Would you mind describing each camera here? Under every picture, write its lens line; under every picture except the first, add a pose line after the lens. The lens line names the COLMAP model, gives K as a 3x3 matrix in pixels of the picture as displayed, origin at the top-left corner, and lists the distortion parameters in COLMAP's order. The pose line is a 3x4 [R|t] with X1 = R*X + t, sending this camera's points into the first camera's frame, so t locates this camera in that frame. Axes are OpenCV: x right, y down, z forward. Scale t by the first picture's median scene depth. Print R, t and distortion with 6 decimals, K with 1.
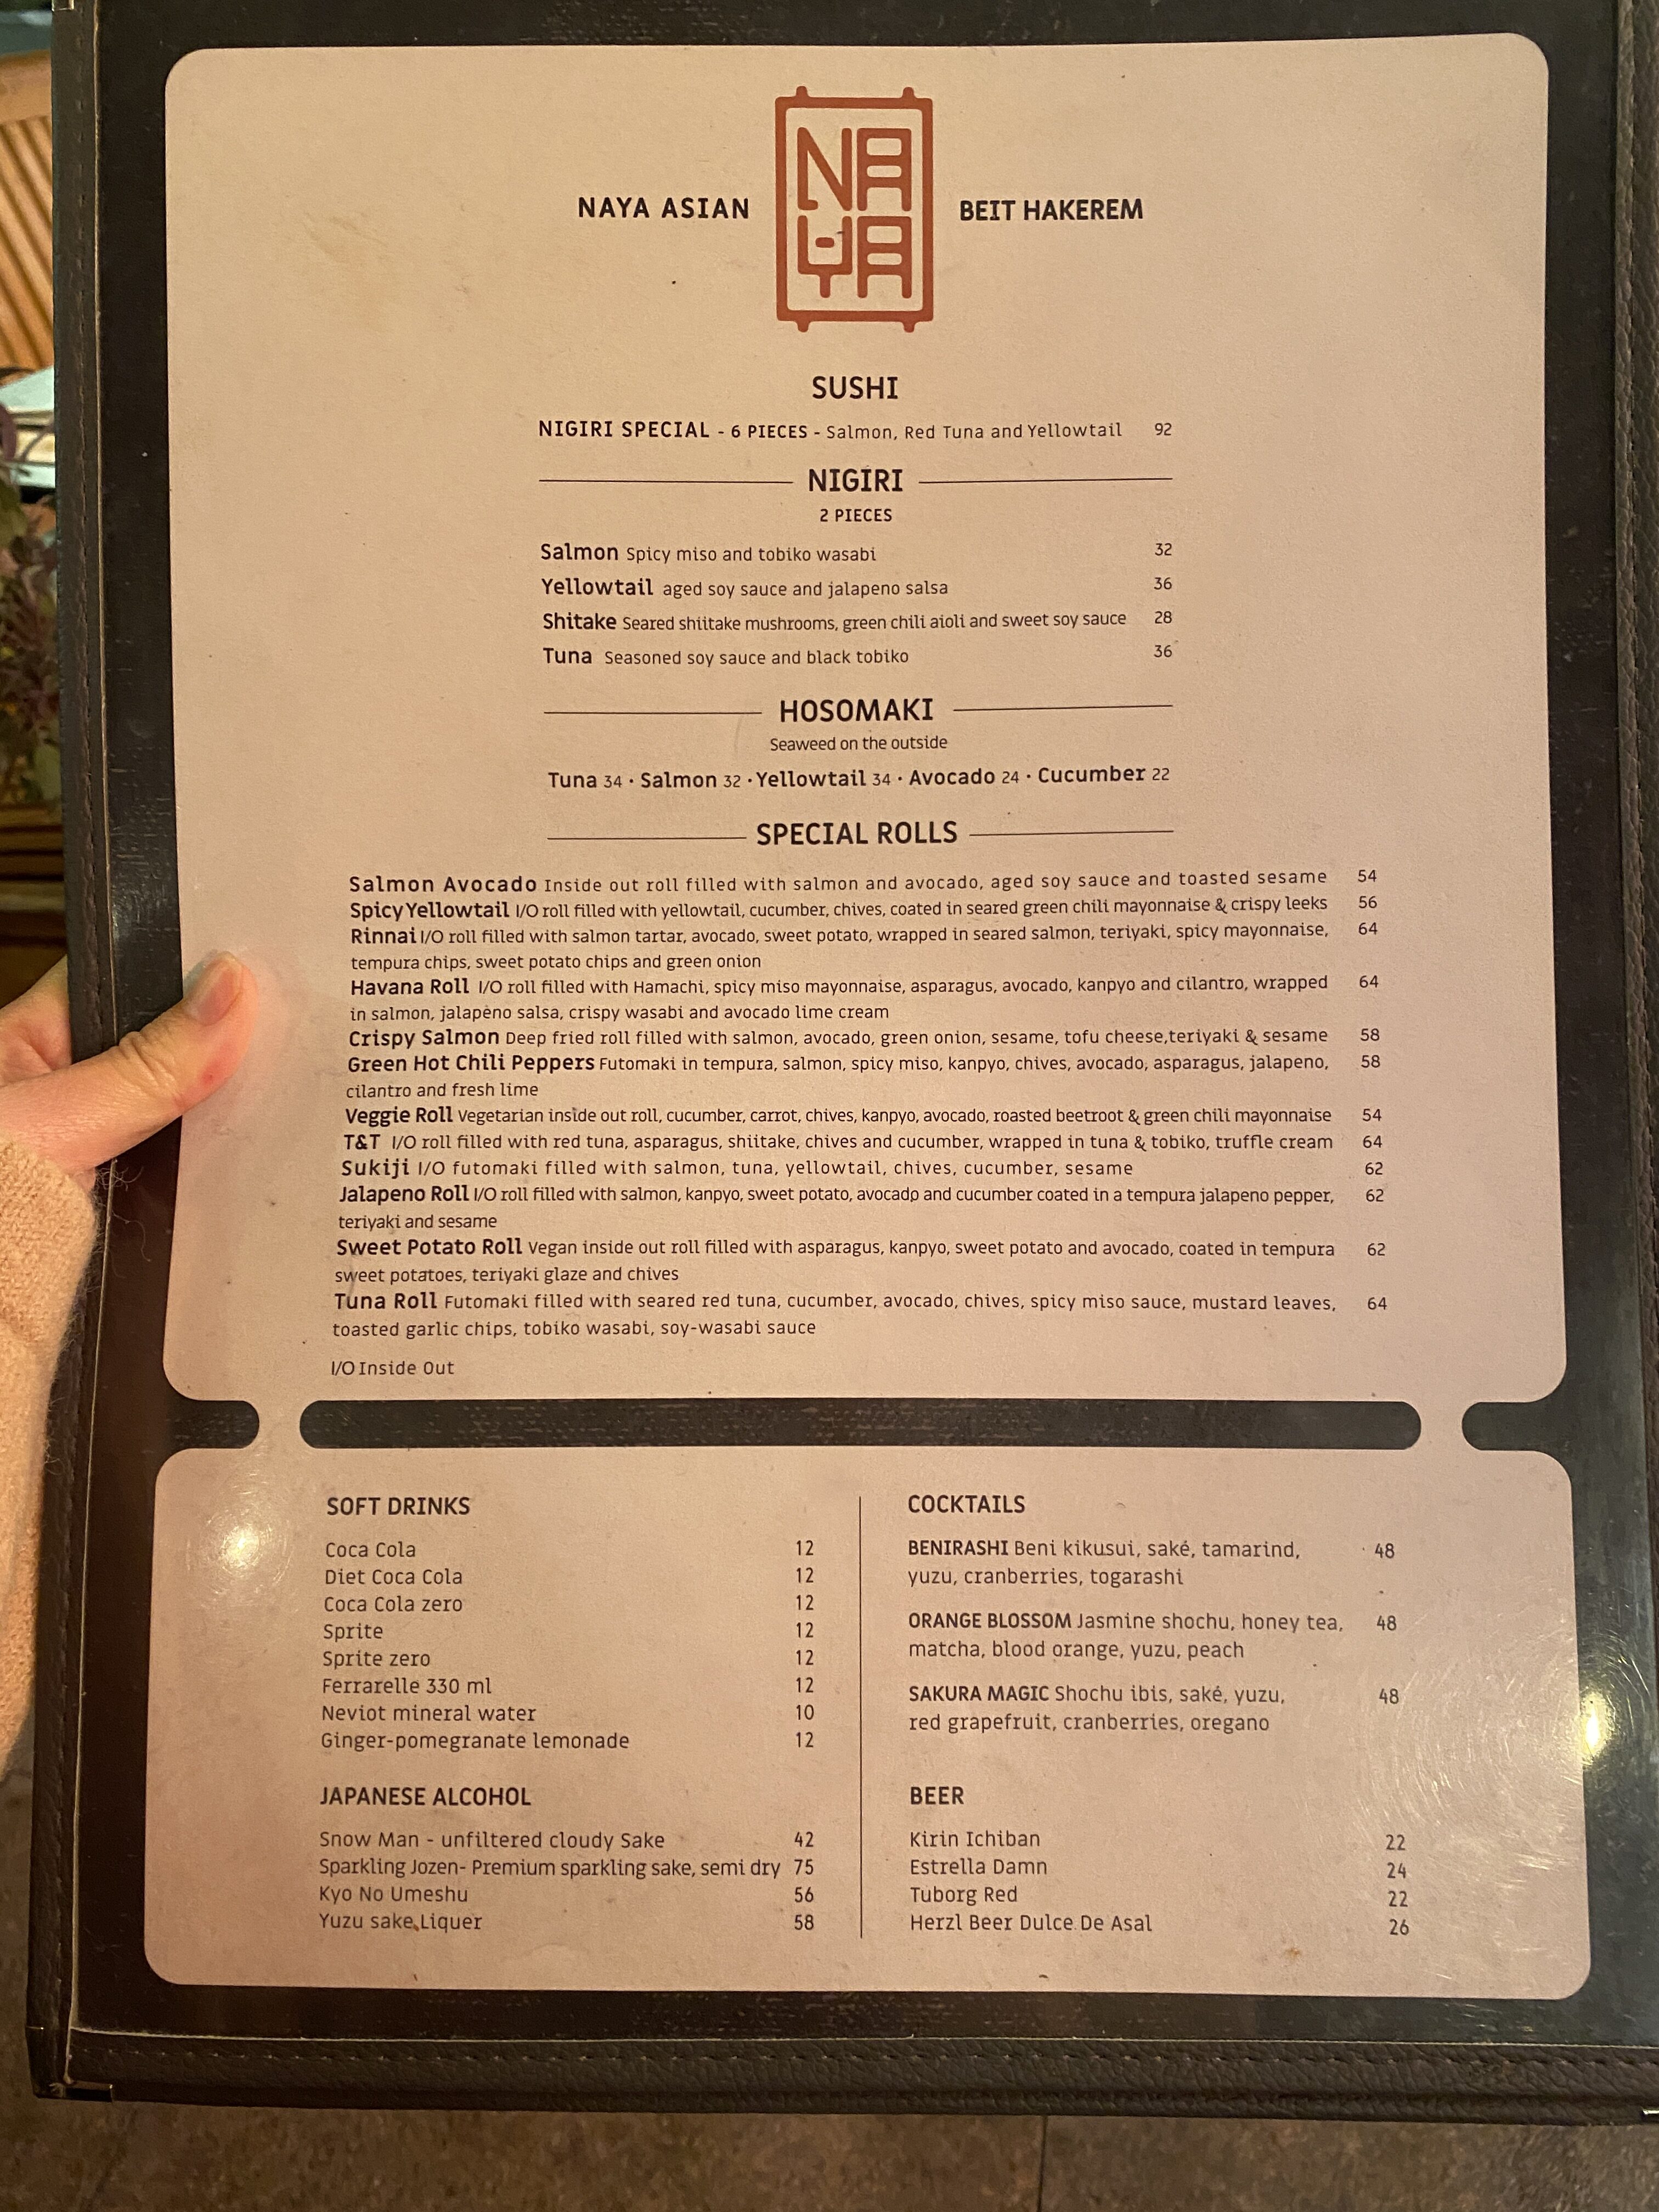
lens RADIAL K [[1690.4, 0, 823.0], [0, 1690.4, 1107.4], [0, 0, 1]] dist [0.014451, 0.006063]
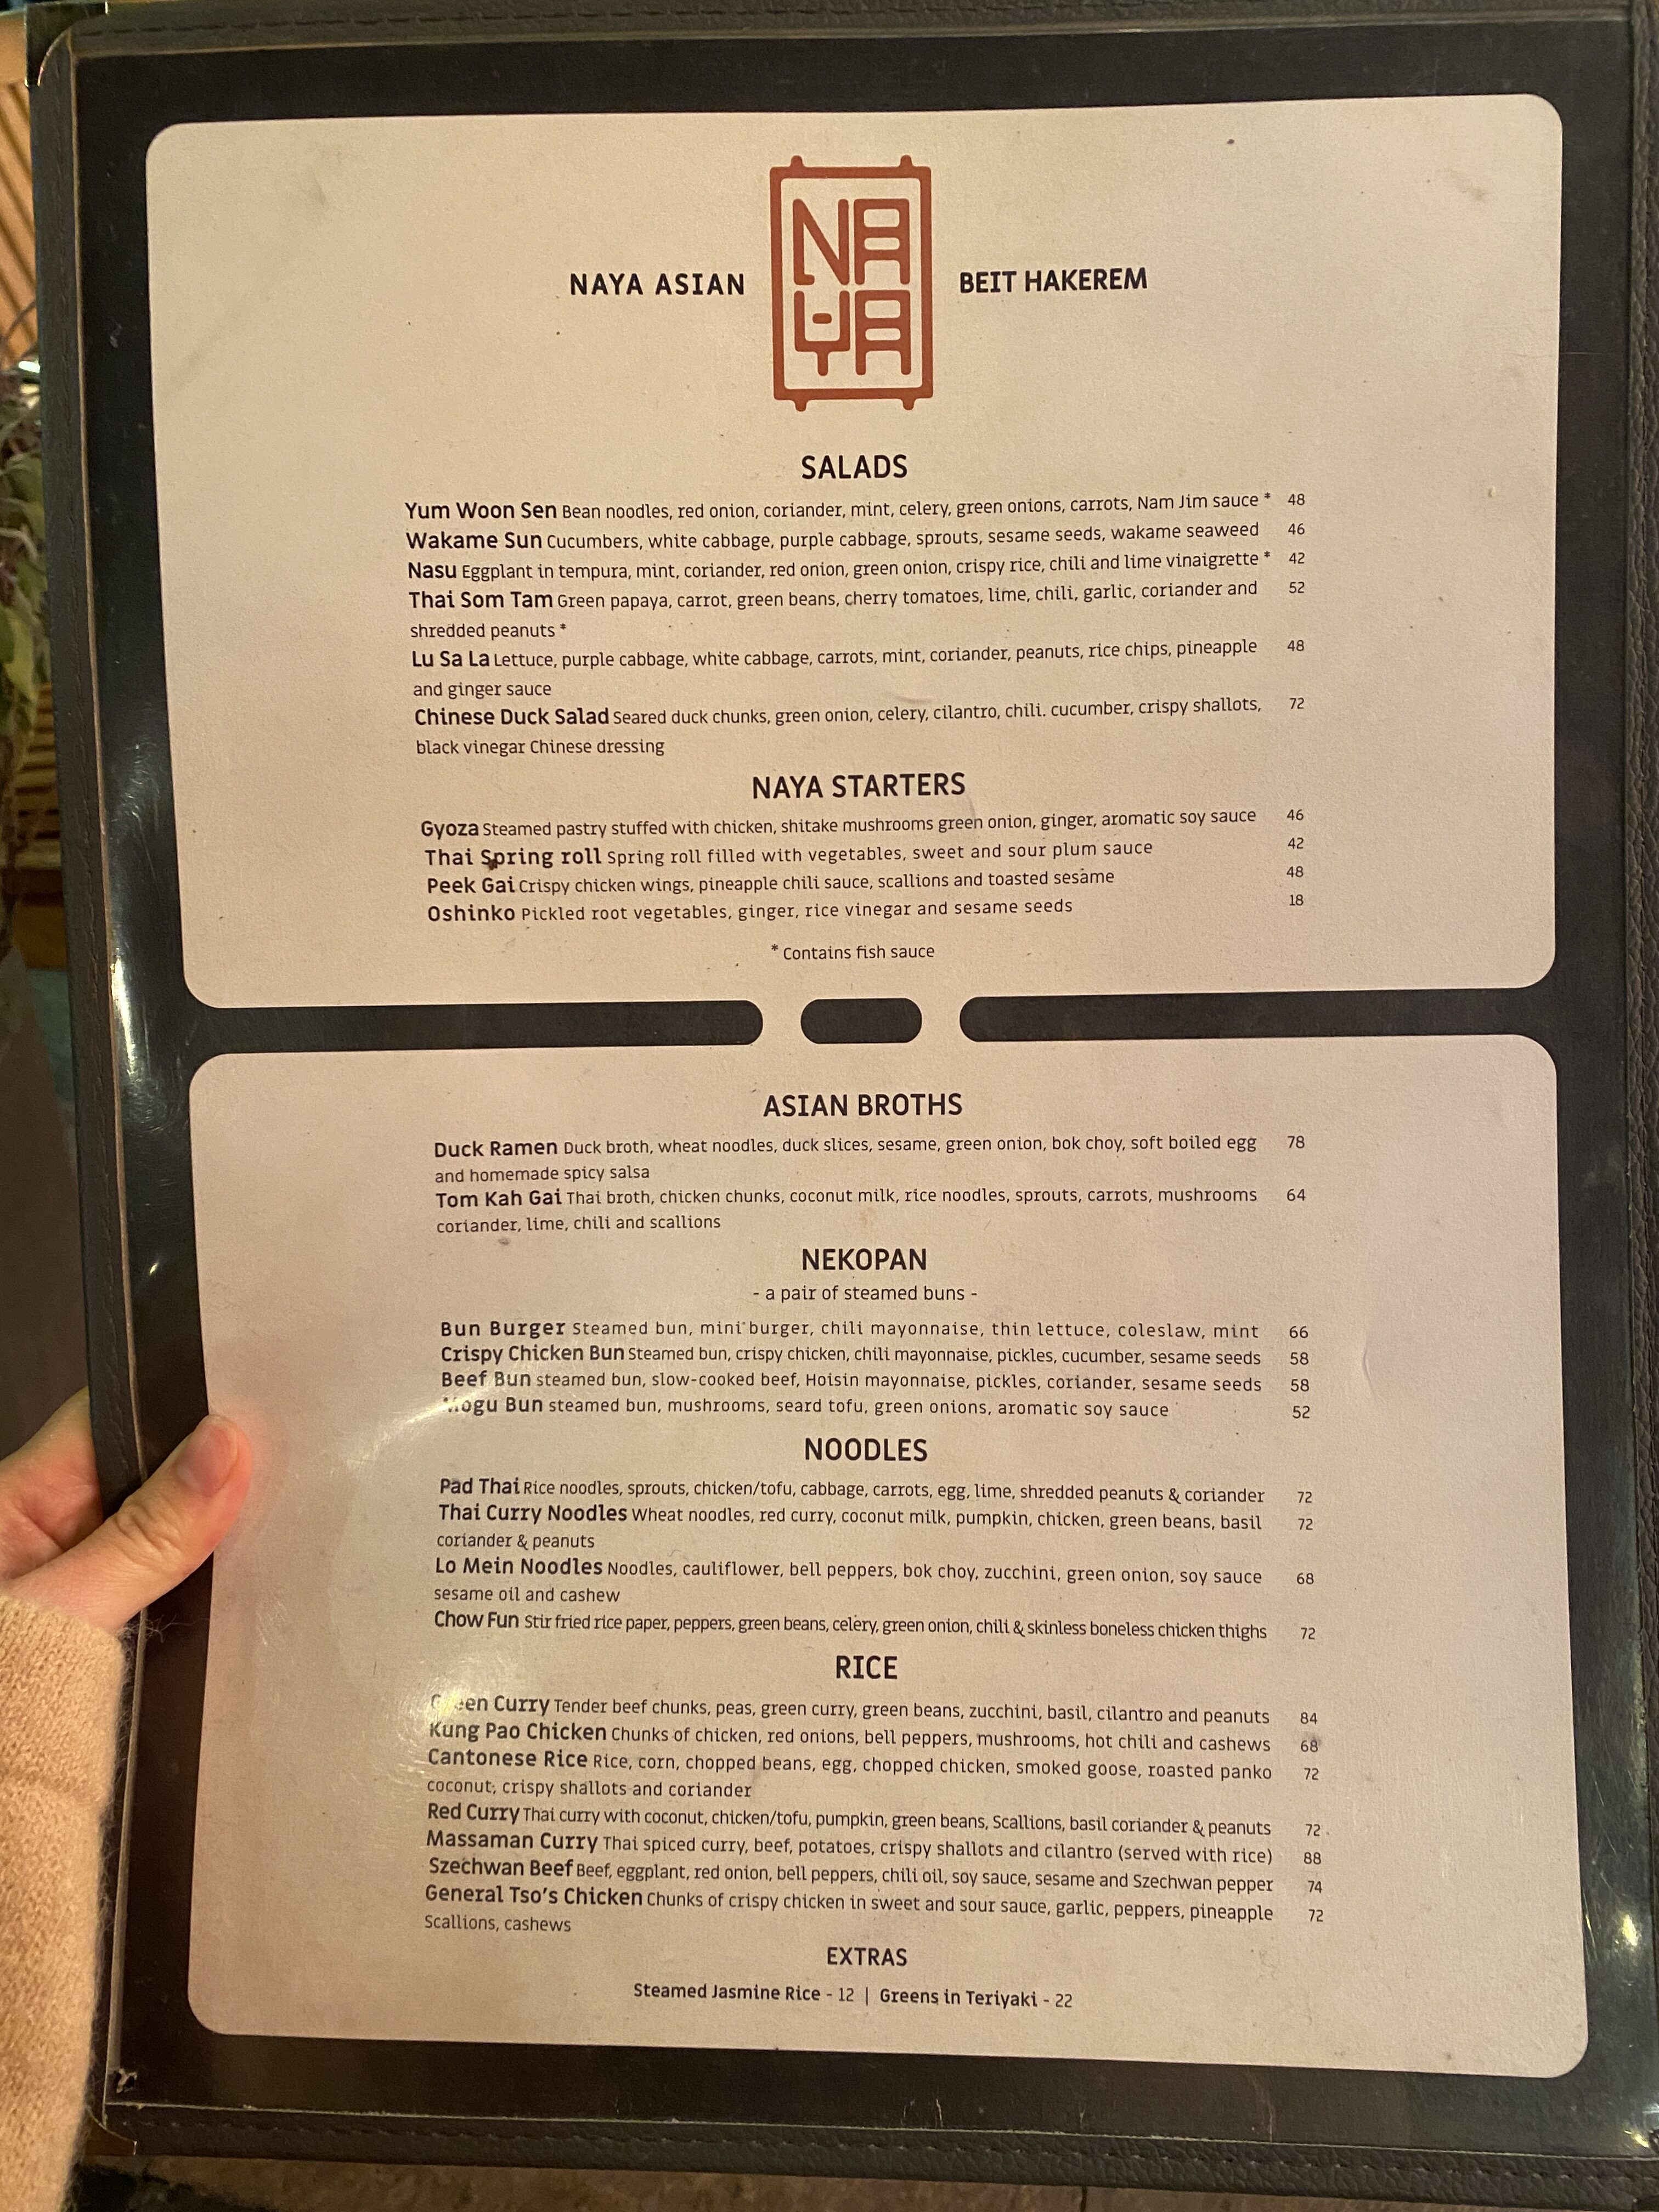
lens RADIAL K [[1690.4, 0, 836.6], [0, 1690.4, 1102.4], [0, 0, 1]] dist [0.014451, 0.006063]
pose [[0.999951, -0.009854, 0.000283, 0.004720], [0.009810, 0.997529, 0.069564, -0.126096], [-0.000968, -0.069558, 0.997577, -0.008634]]
